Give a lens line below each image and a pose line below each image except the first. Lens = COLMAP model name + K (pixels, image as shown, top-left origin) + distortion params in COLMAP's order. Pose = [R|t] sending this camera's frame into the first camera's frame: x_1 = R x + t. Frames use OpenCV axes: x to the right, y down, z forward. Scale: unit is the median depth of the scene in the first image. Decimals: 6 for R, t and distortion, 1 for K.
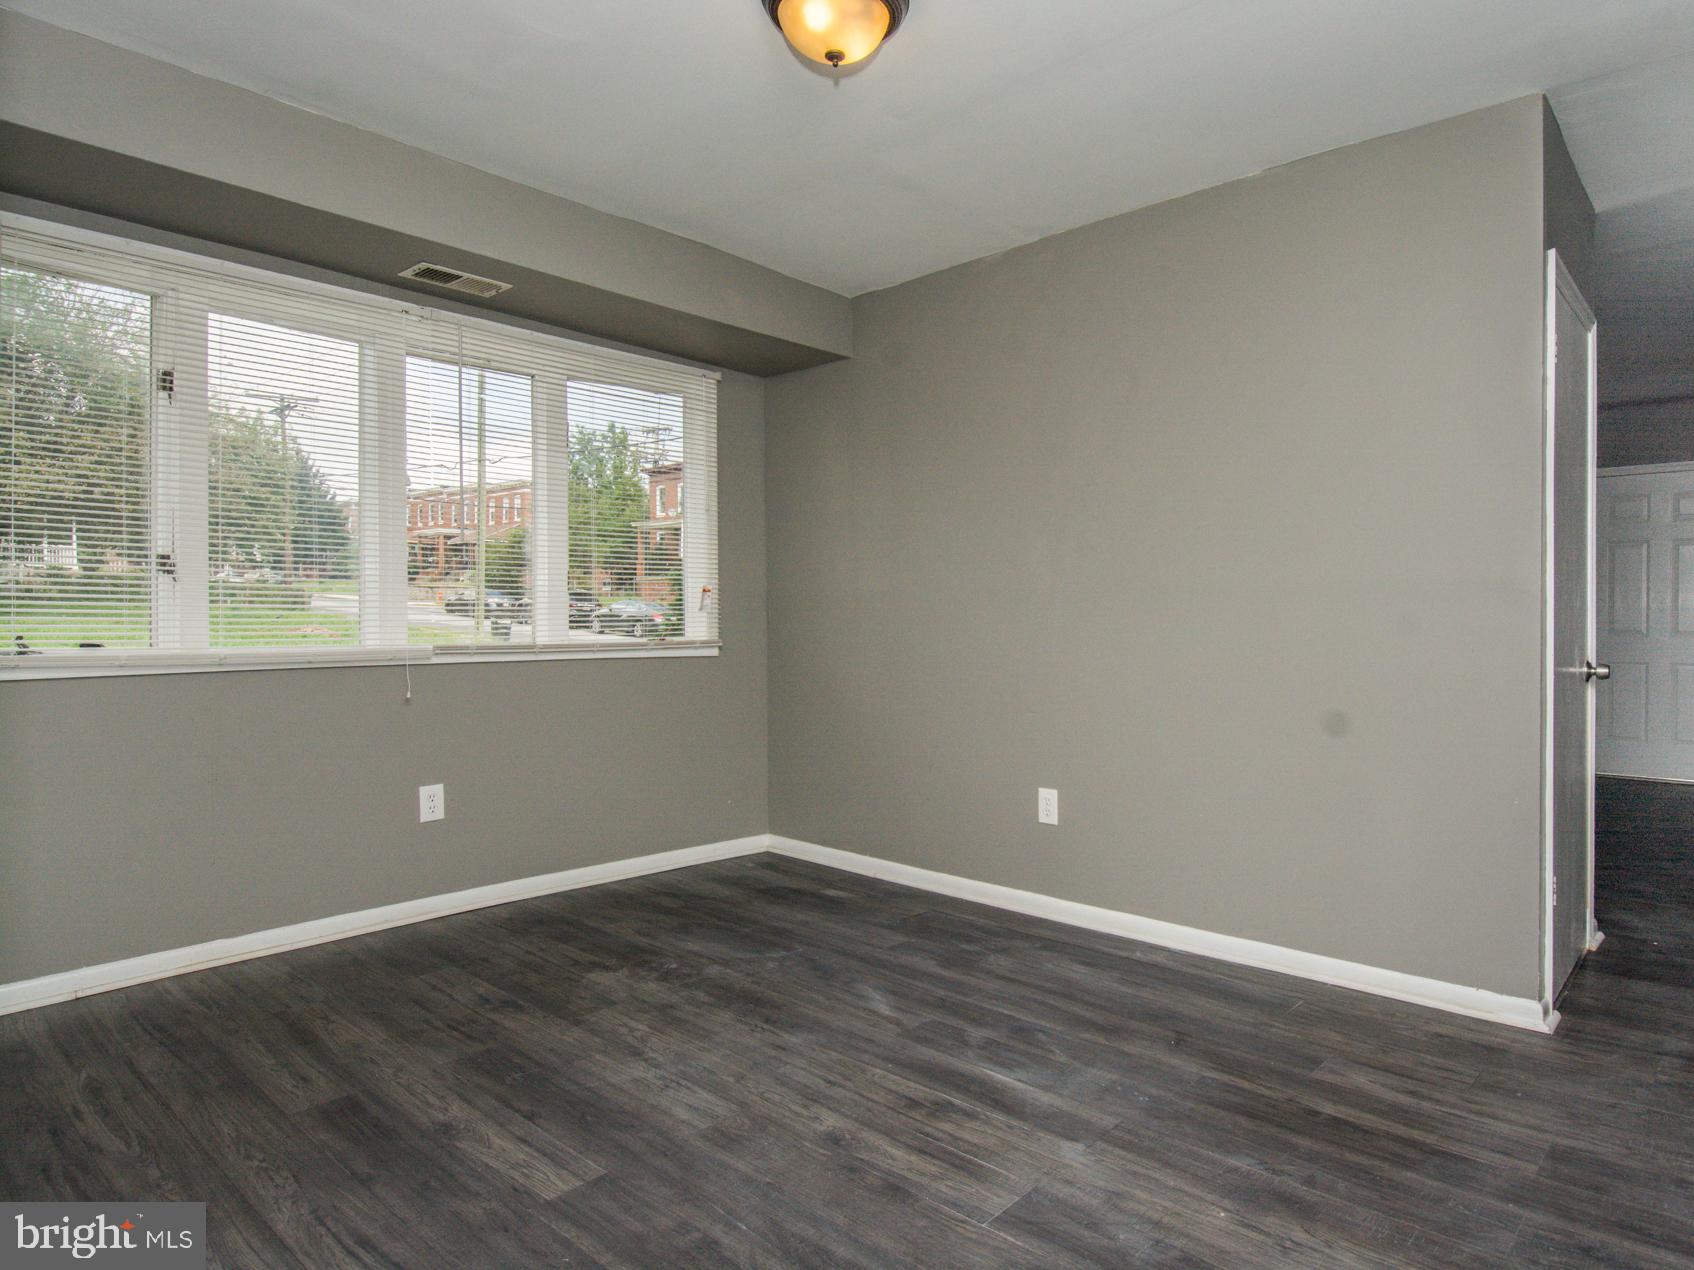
lens RADIAL K [[1014.0, 0, 851.7], [0, 1014.0, 634.4], [0, 0, 1]] dist [0.085510, -0.060067]
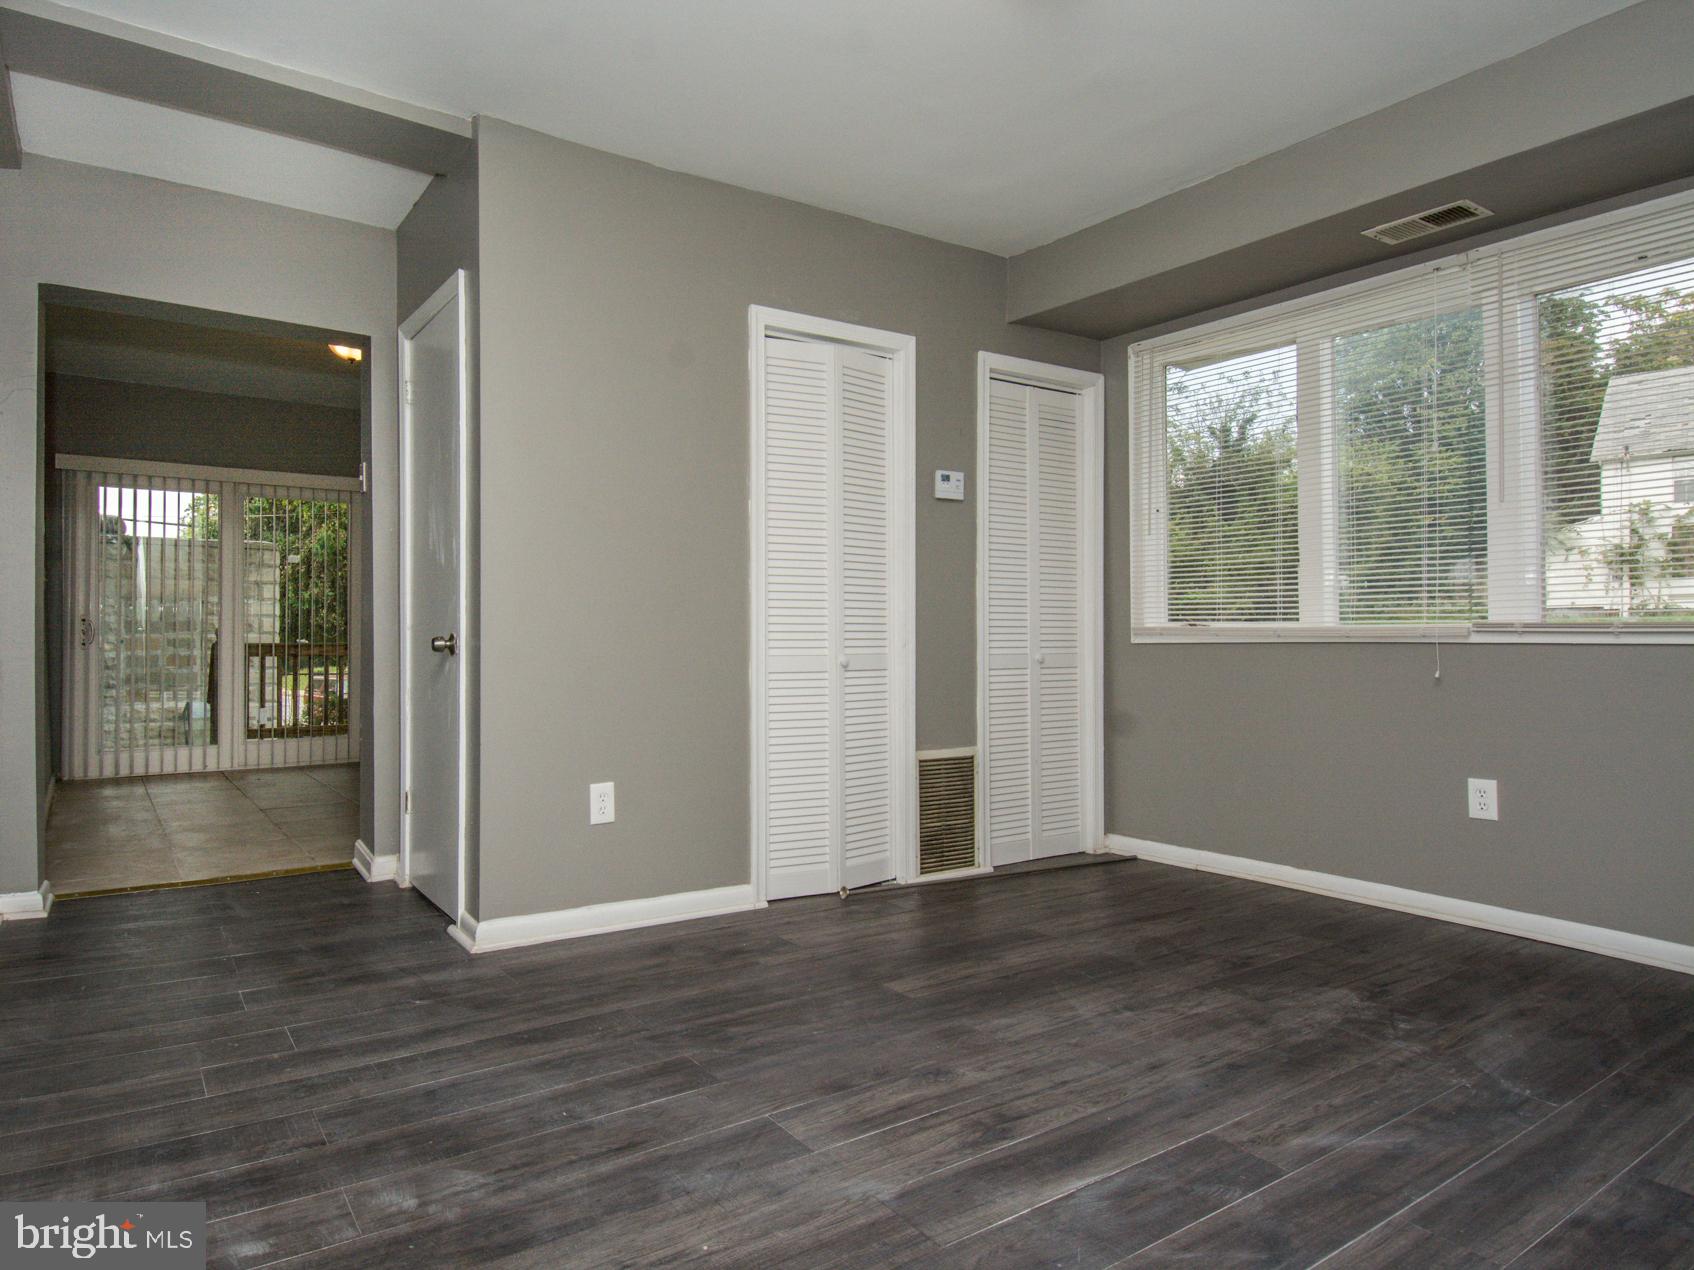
lens RADIAL K [[1014.0, 0, 851.7], [0, 1014.0, 634.4], [0, 0, 1]] dist [0.085510, -0.060067]
pose [[-0.223032, -0.017069, -0.974662, 0.820021], [-0.004164, 0.999854, -0.016557, 0.053633], [0.974802, 0.000366, -0.223071, 0.924456]]
